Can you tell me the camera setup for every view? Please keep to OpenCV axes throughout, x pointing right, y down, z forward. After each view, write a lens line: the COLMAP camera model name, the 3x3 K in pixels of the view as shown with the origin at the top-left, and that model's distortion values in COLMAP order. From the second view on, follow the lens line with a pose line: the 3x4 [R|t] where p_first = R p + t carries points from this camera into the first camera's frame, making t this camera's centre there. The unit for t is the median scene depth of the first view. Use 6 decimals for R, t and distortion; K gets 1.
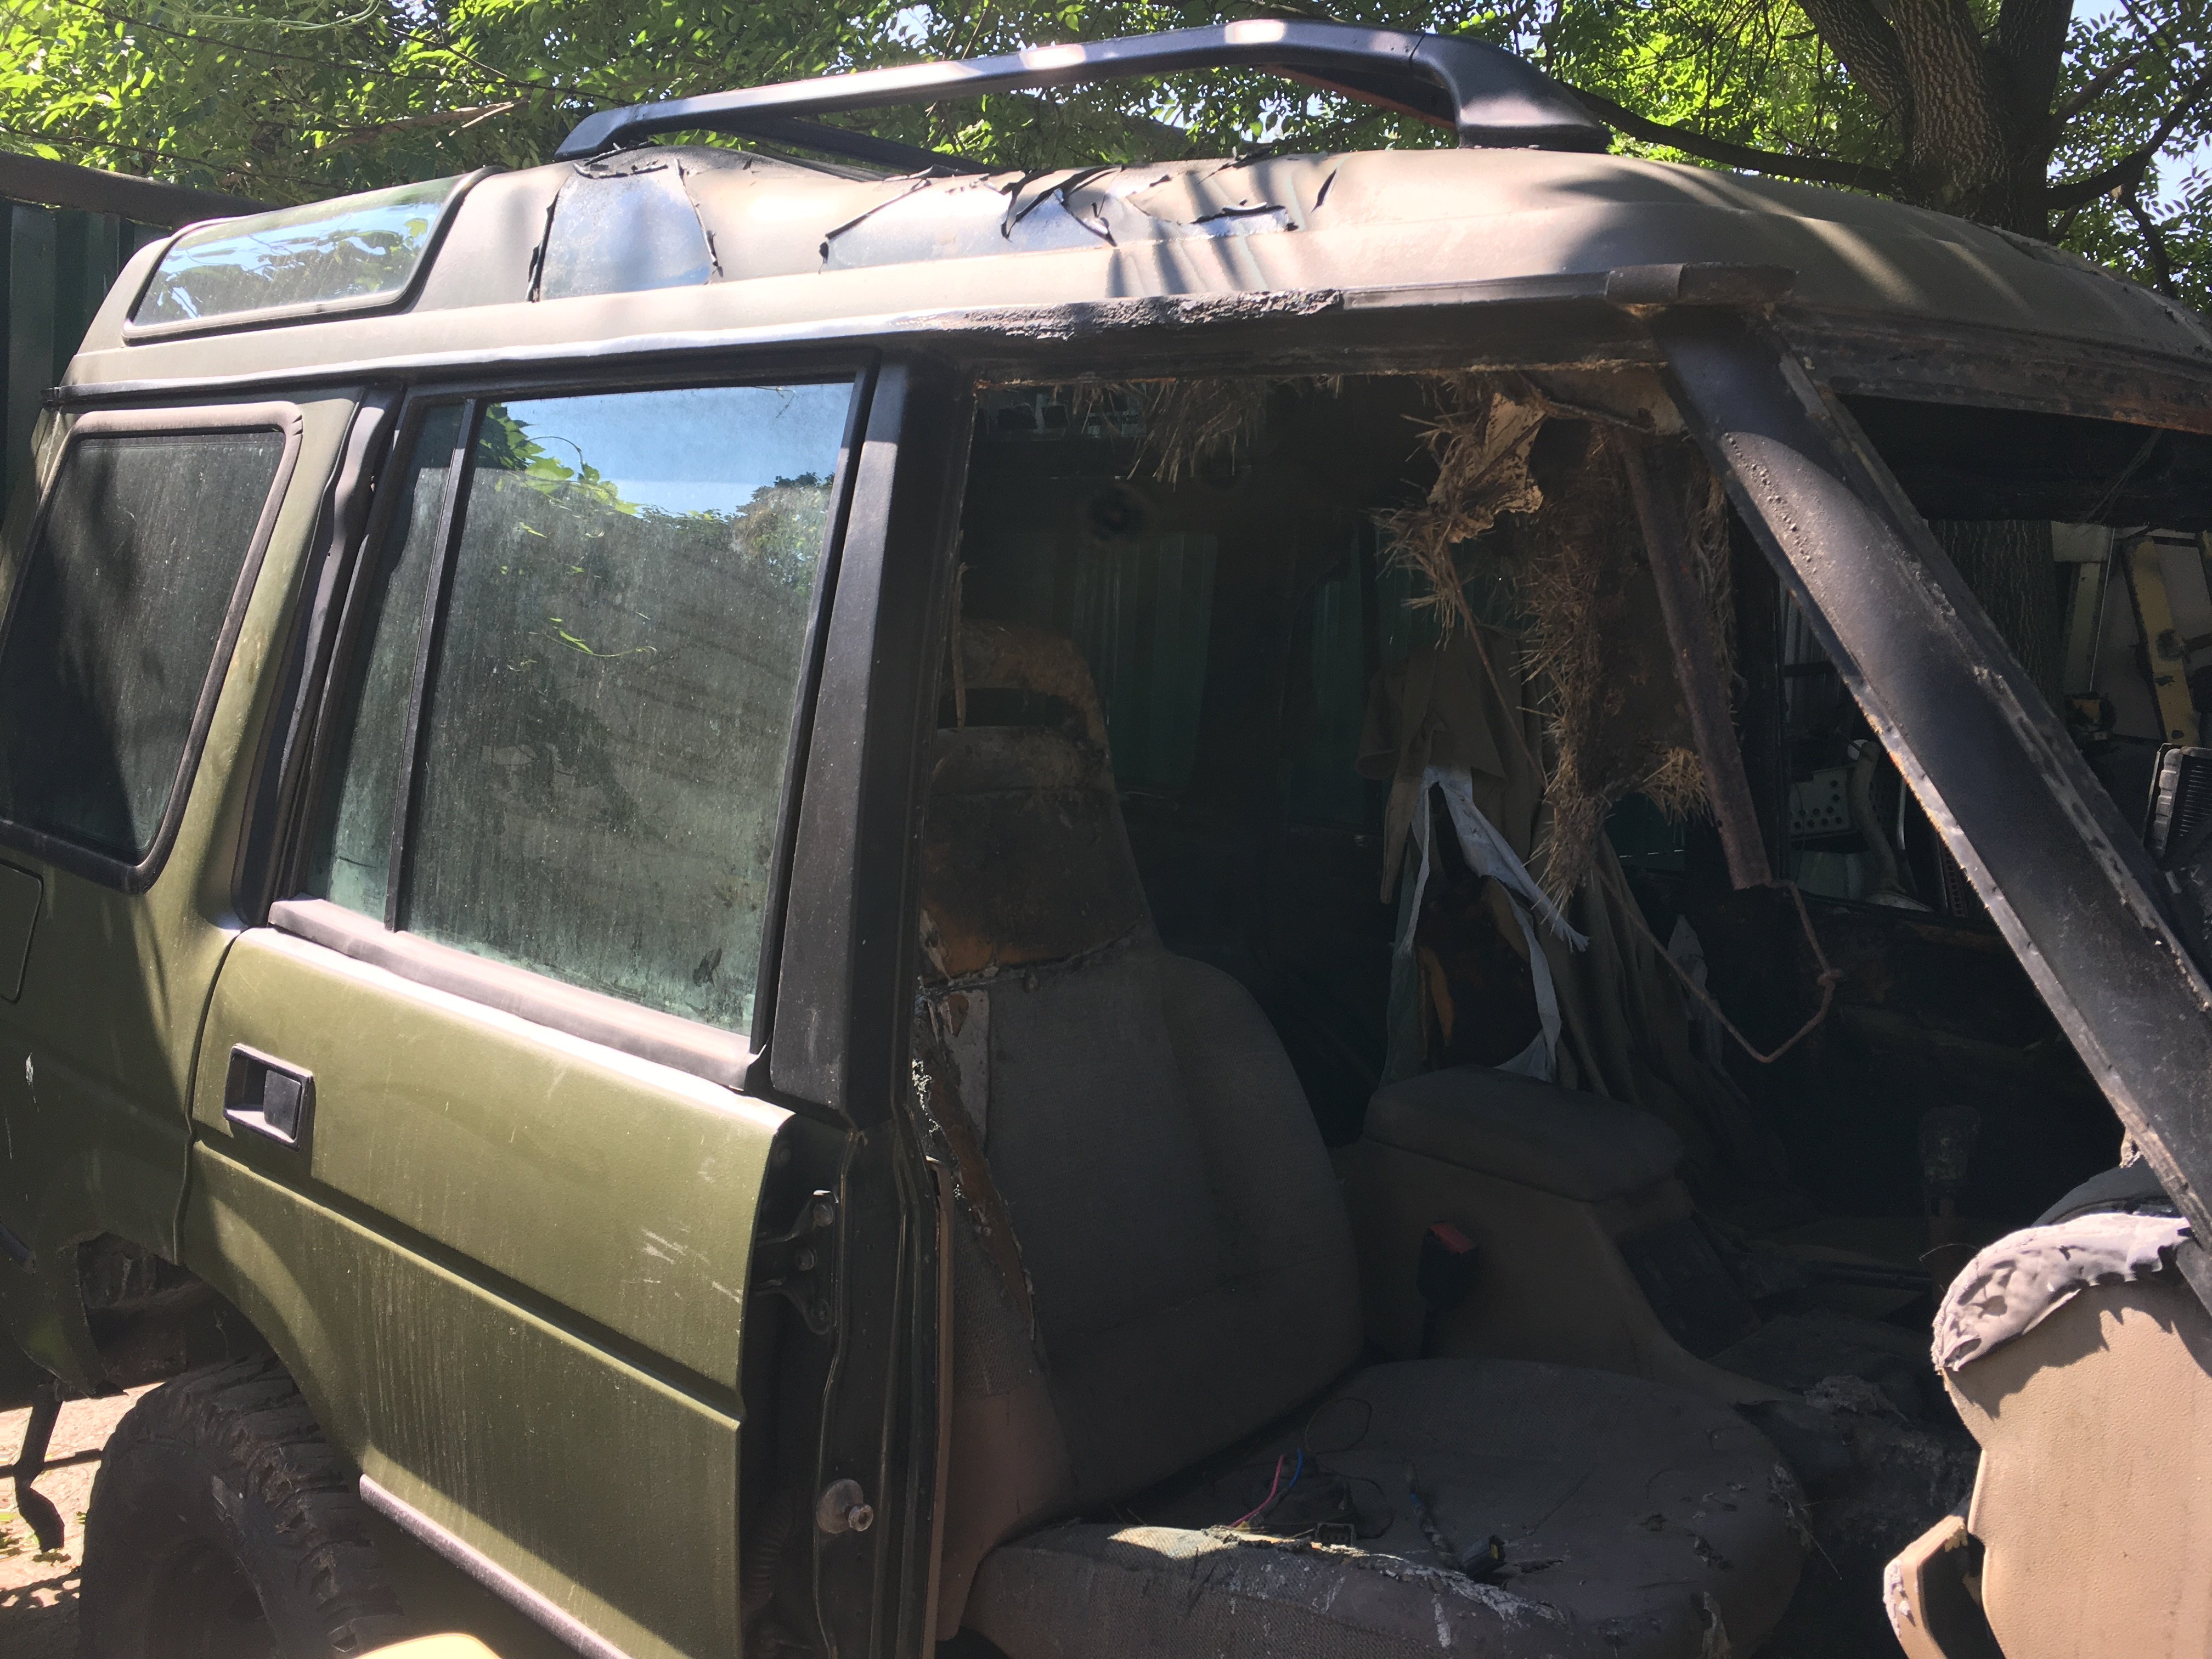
lens RADIAL K [[1878.7, 0, 1090.8], [0, 1878.7, 823.7], [0, 0, 1]] dist [0.050052, -0.039858]
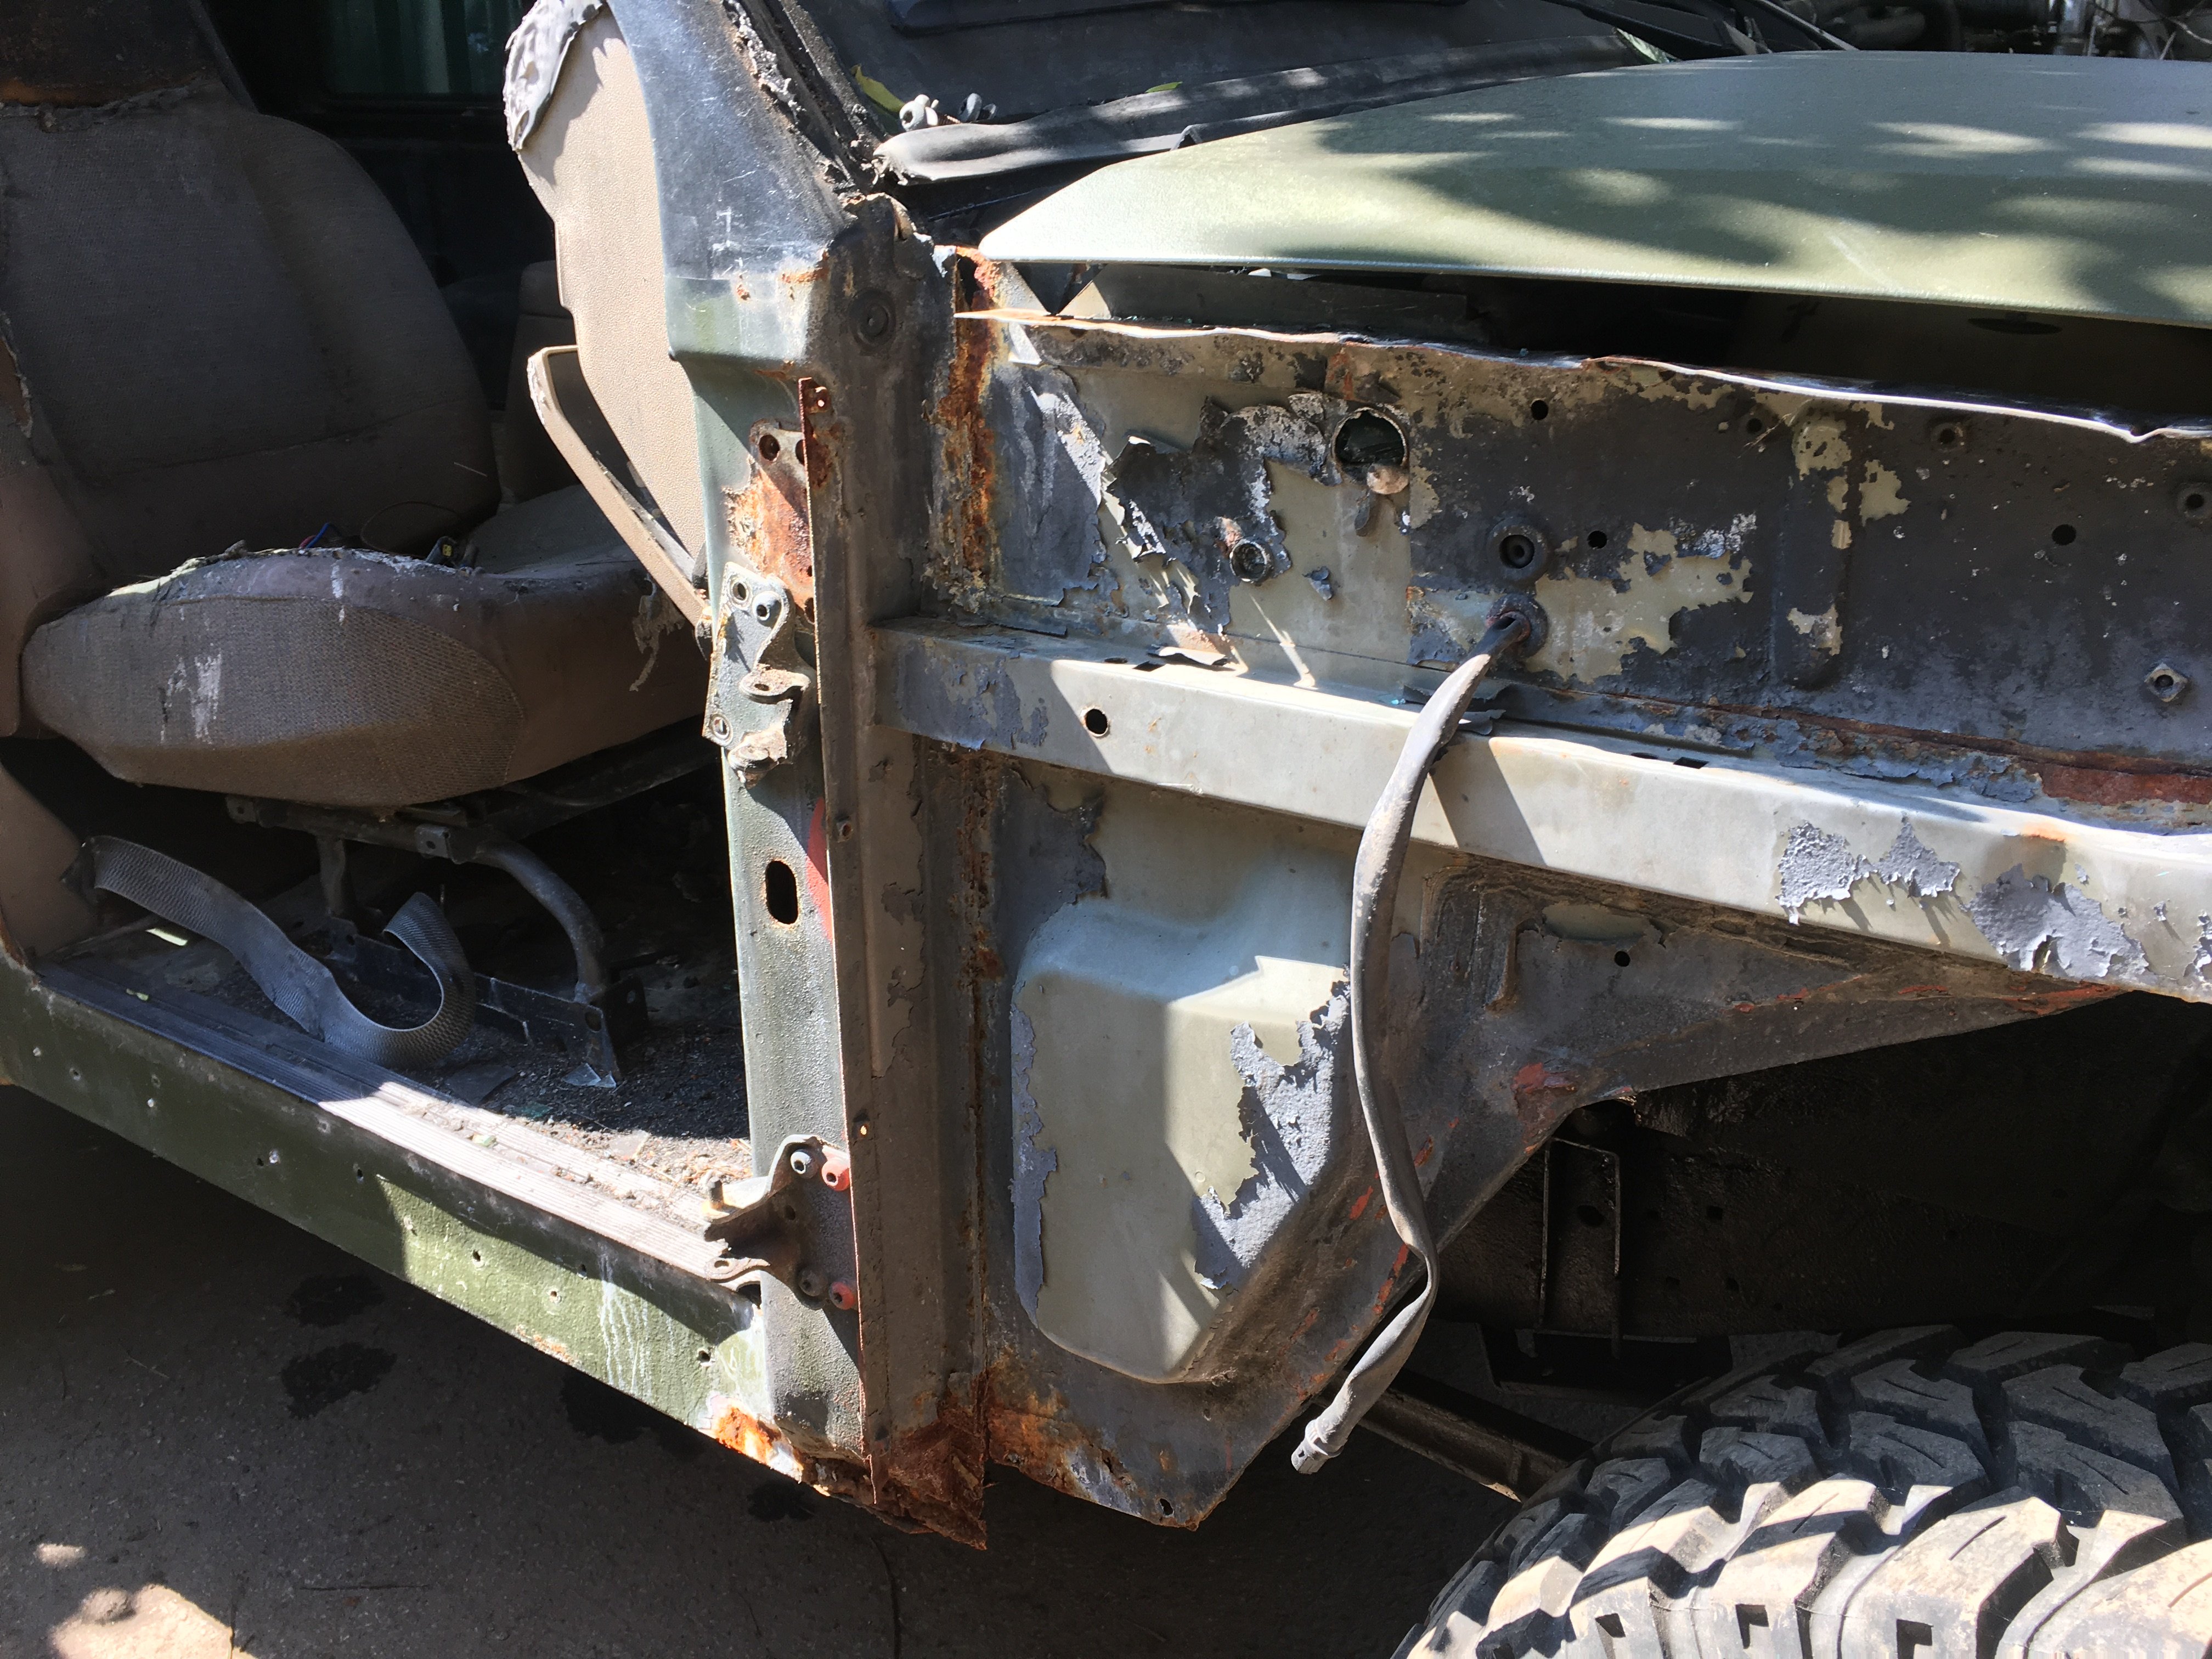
lens RADIAL K [[1878.7, 0, 1103.3], [0, 1878.7, 838.9], [0, 0, 1]] dist [0.050052, -0.039858]
pose [[0.984694, -0.114367, 0.131522, 0.398269], [0.077375, 0.963014, 0.258102, 0.276673], [-0.156176, -0.243975, 0.957123, -0.126004]]
